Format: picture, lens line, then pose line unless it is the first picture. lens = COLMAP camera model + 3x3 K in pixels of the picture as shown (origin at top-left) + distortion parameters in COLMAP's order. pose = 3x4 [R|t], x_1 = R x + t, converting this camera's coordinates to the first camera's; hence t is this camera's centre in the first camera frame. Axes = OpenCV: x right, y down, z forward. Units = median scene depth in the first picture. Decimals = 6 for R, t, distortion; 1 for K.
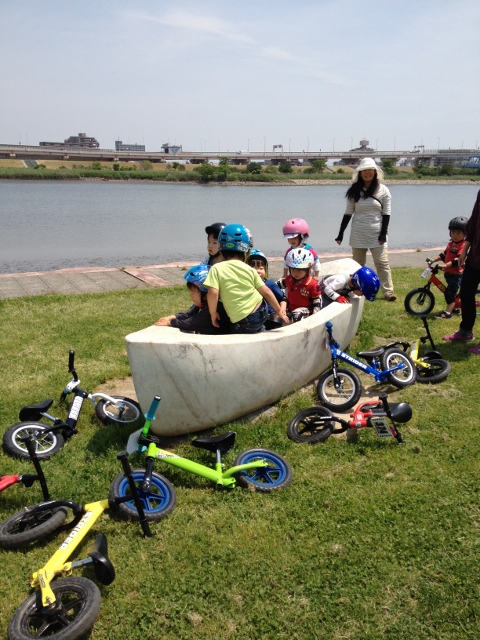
lens RADIAL K [[650.3, 0, 240.0], [0, 650.3, 320.0], [0, 0, 1]] dist [0.013488, -0.019410]
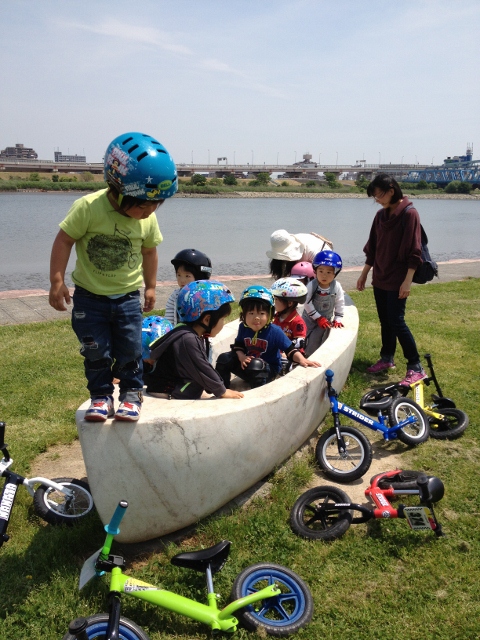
lens RADIAL K [[650.3, 0, 240.0], [0, 650.3, 320.0], [0, 0, 1]] dist [0.013488, -0.019410]
pose [[0.996142, -0.009784, 0.087212, -0.046221], [0.011389, 0.999774, -0.017929, -0.048141], [-0.087017, 0.018853, 0.996028, 0.217393]]
